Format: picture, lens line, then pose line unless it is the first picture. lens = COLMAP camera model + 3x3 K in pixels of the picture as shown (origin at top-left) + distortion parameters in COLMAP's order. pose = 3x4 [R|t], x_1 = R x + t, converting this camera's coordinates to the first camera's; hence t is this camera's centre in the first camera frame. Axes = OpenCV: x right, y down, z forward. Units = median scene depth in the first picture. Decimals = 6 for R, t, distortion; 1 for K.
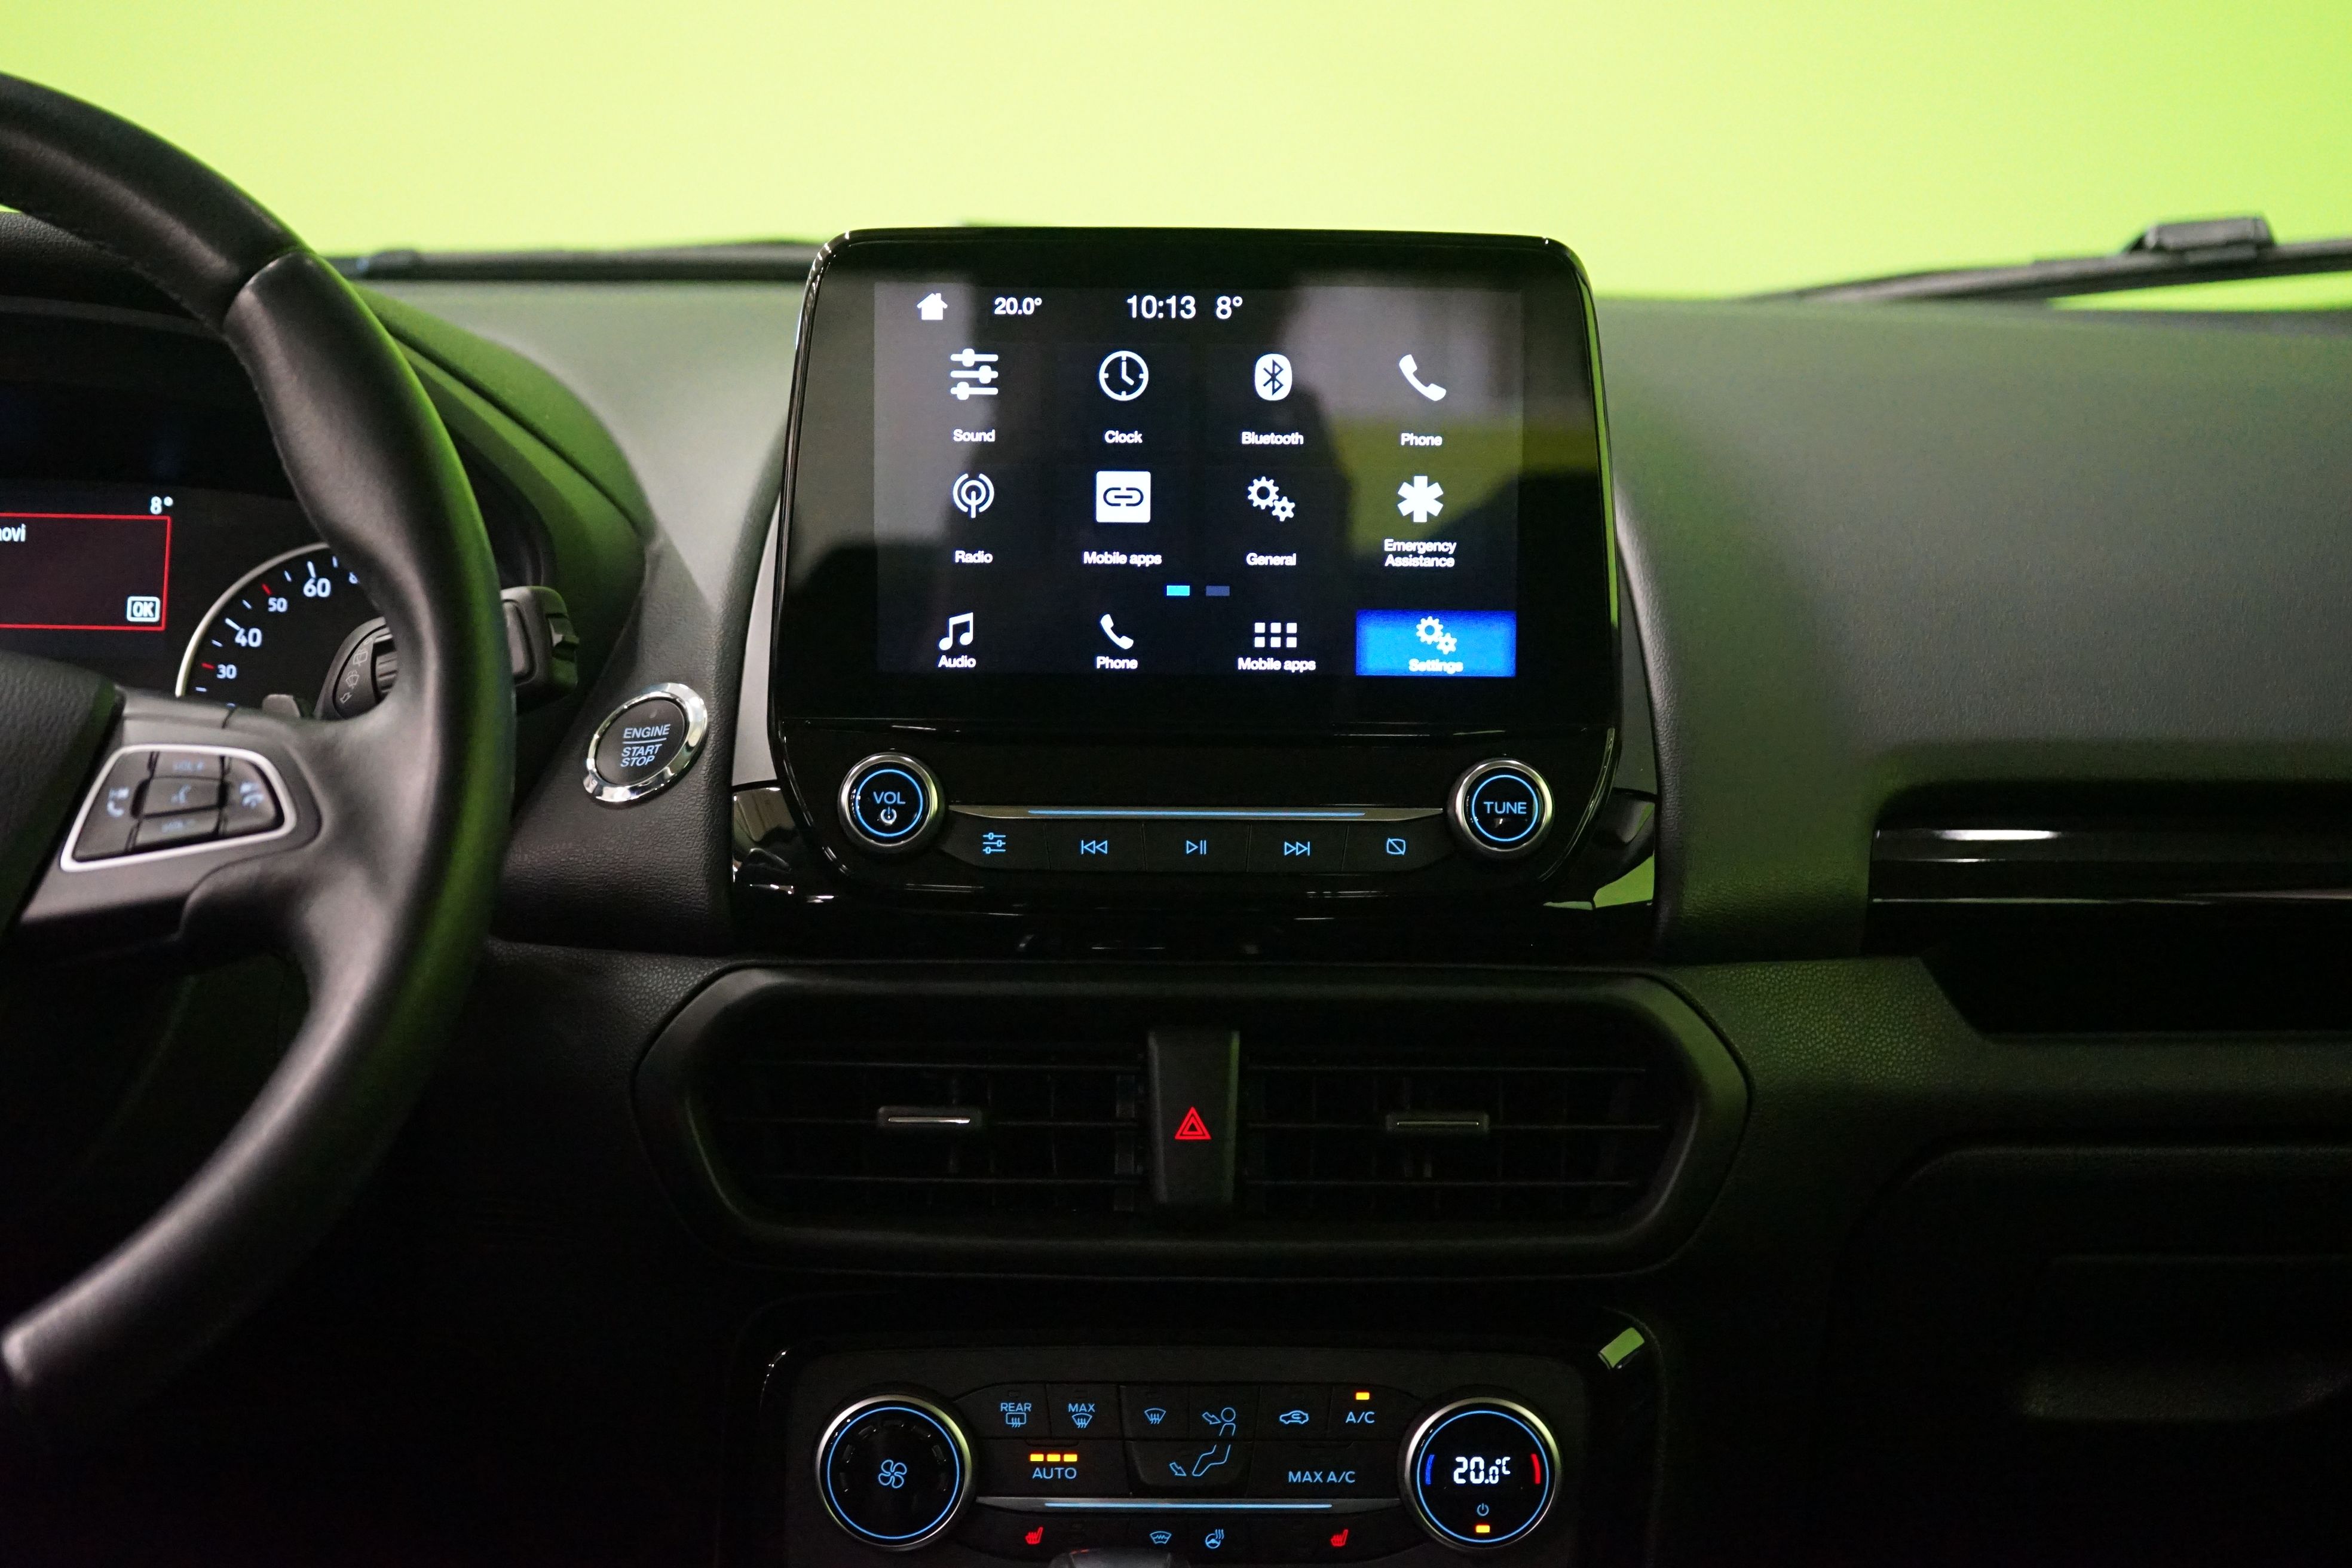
lens RADIAL K [[4088.2, 0, 1176.0], [0, 4088.2, 784.0], [0, 0, 1]] dist [-0.022316, -0.012266]
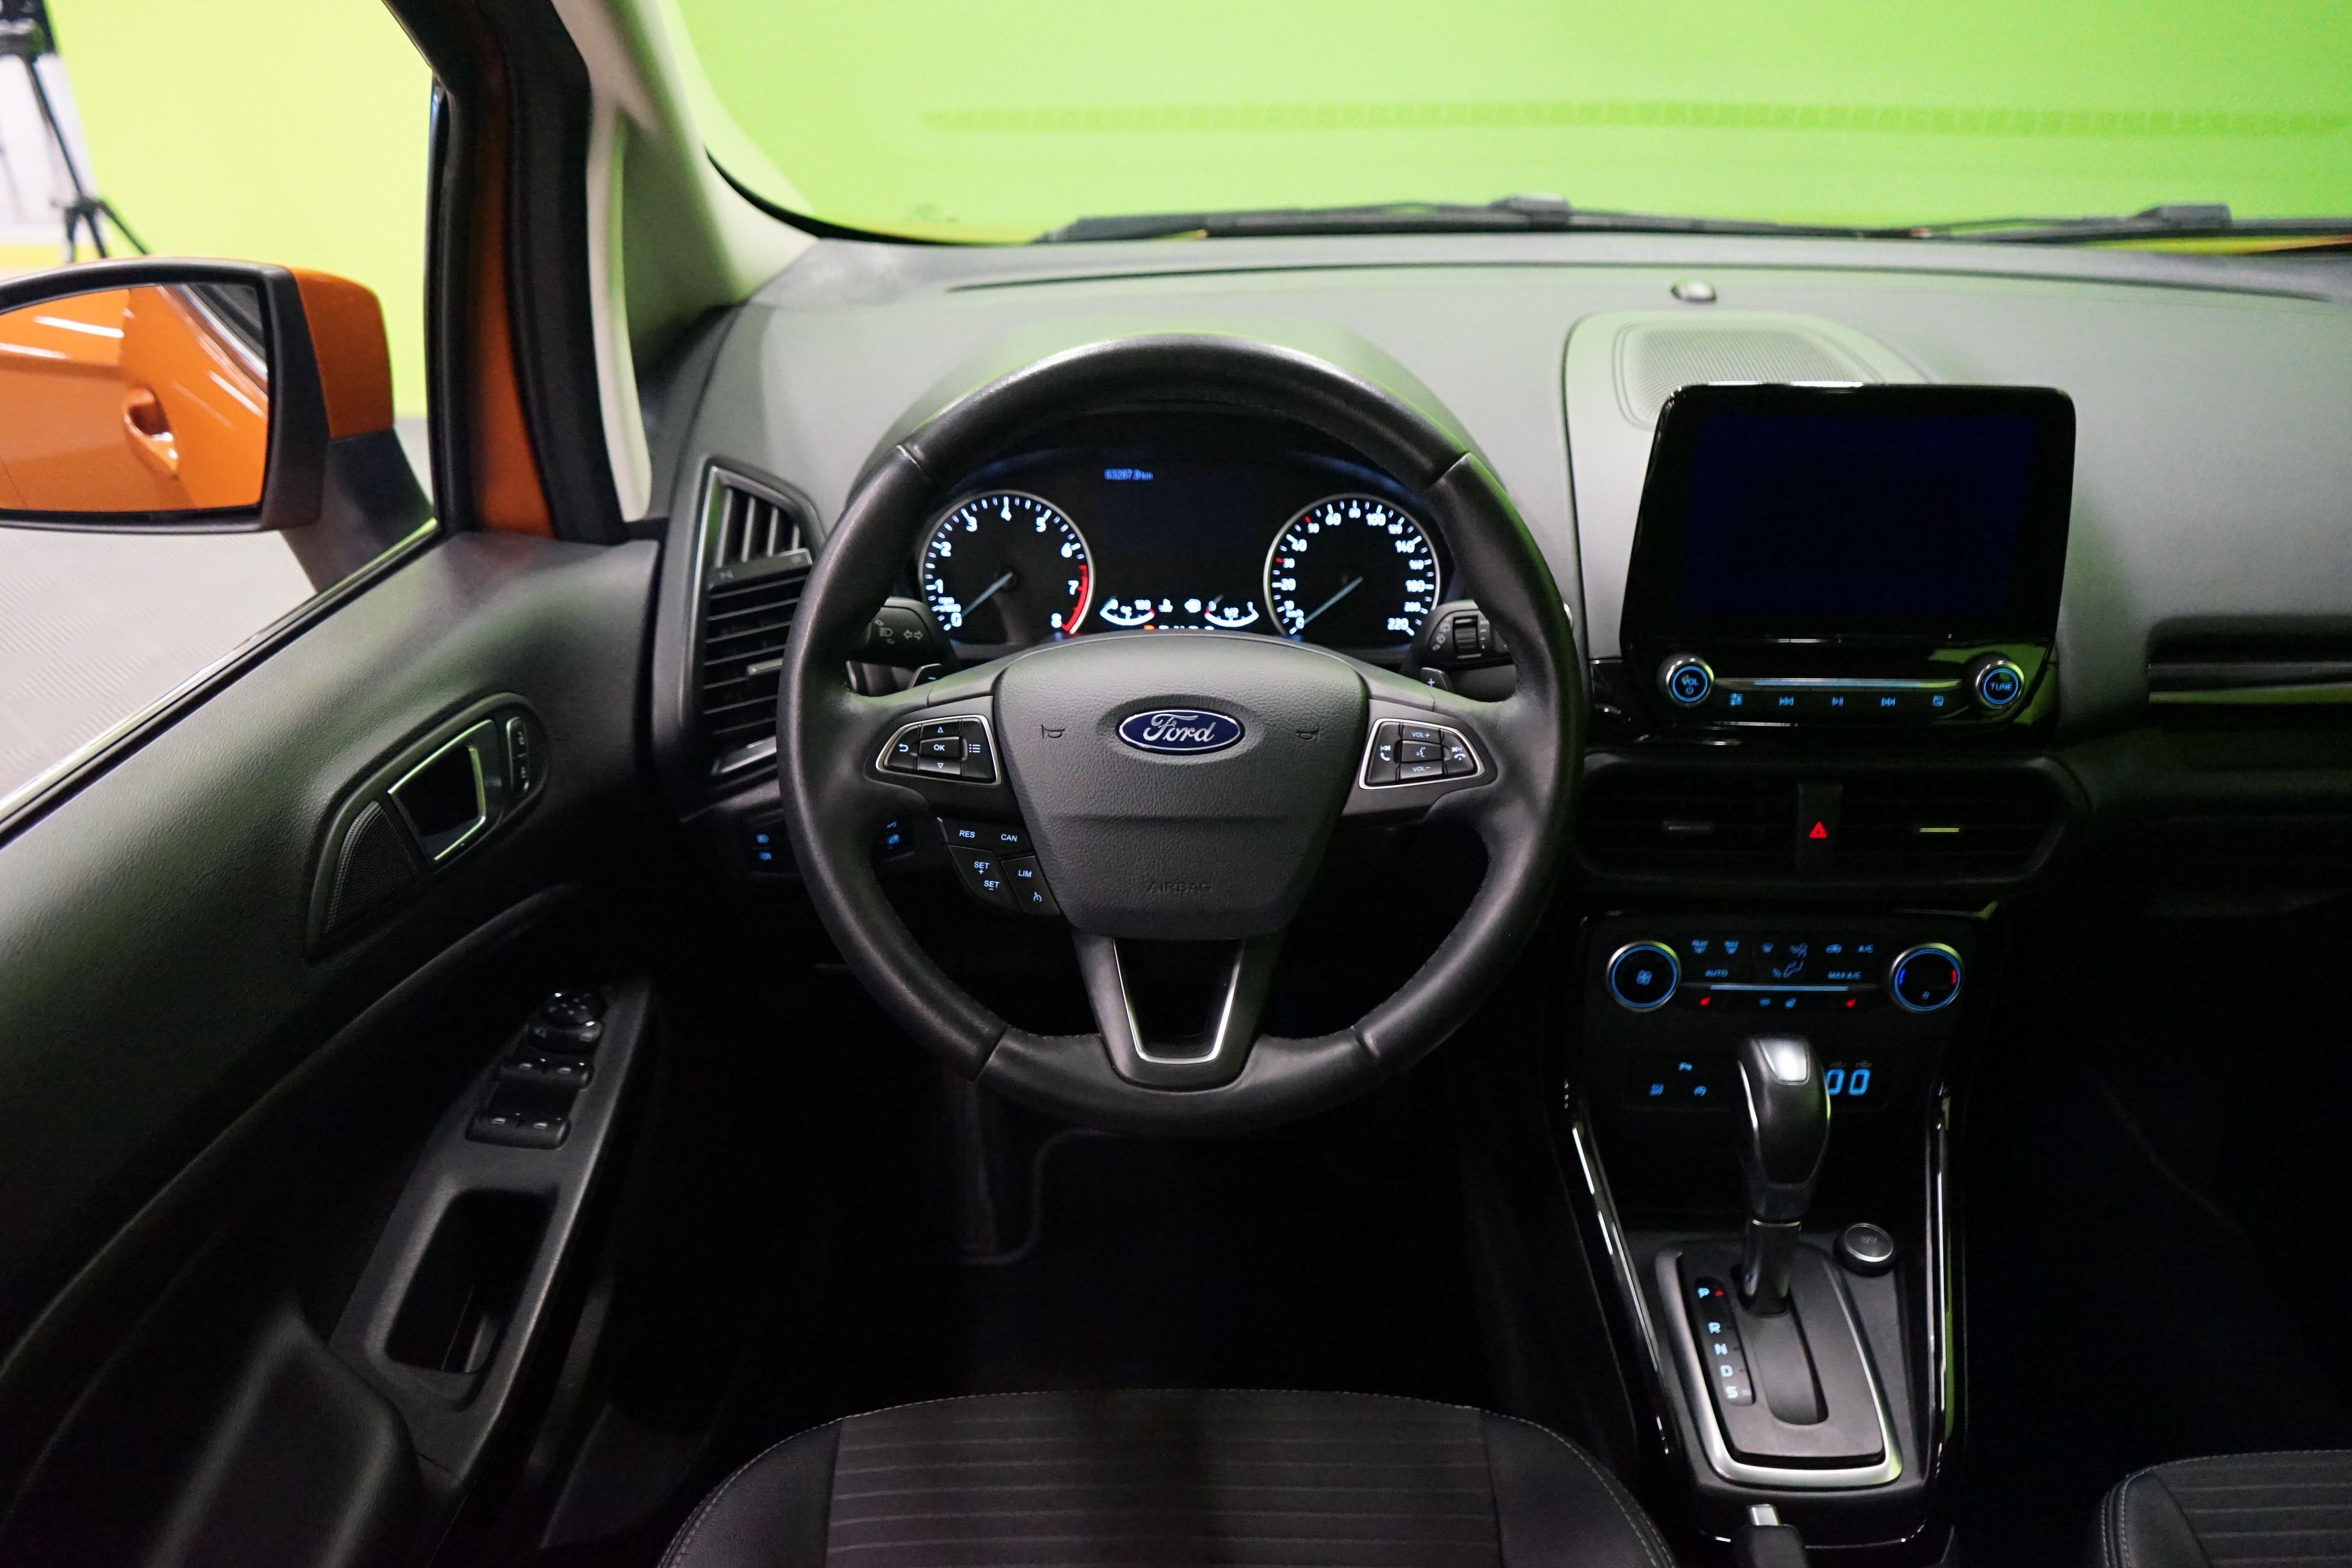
lens RADIAL K [[1912.5, 0, 1184.1], [0, 1912.5, 809.8], [0, 0, 1]] dist [-0.014257, 0.041334]
pose [[0.999849, 0.002922, -0.017106, -0.288543], [0.002566, 0.949993, 0.312261, -0.219115], [0.017163, -0.312257, 0.949842, 0.092854]]
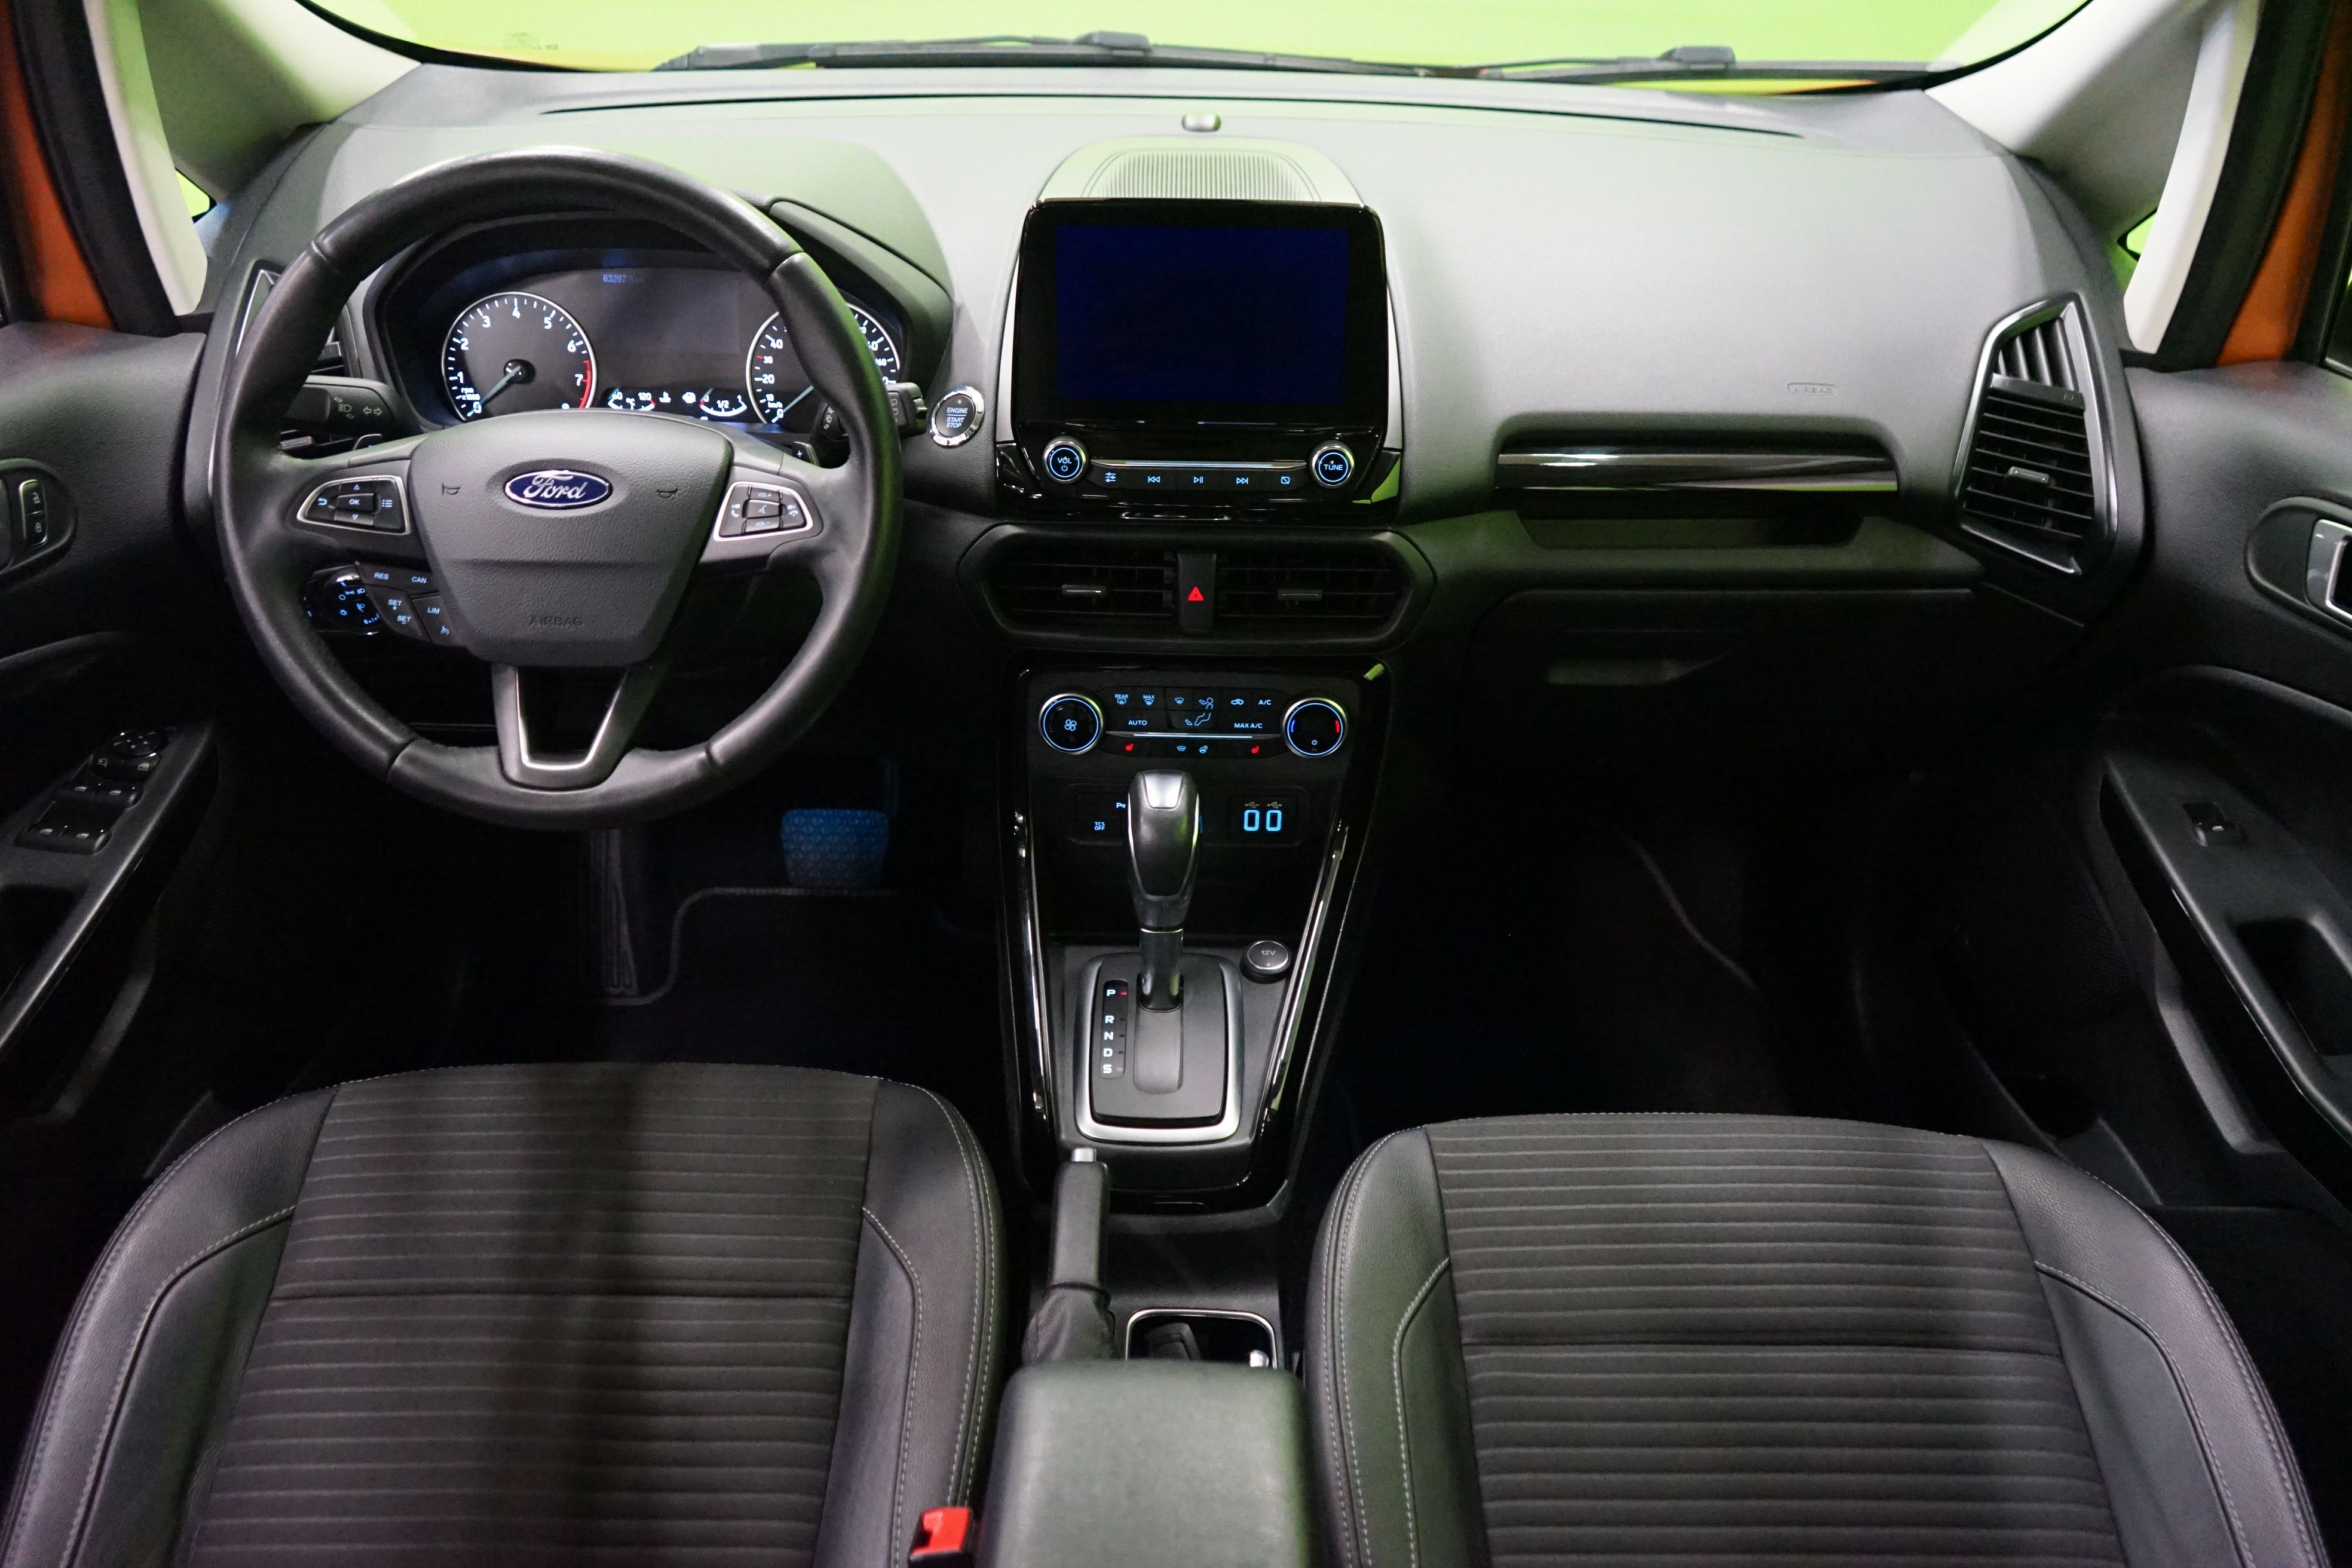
lens RADIAL K [[1912.5, 0, 1184.1], [0, 1912.5, 809.8], [0, 0, 1]] dist [-0.014257, 0.041334]
pose [[0.999891, 0.011745, -0.008911, 0.008446], [-0.007440, 0.923828, 0.382735, -0.218645], [0.012728, -0.382627, 0.923815, -0.063974]]
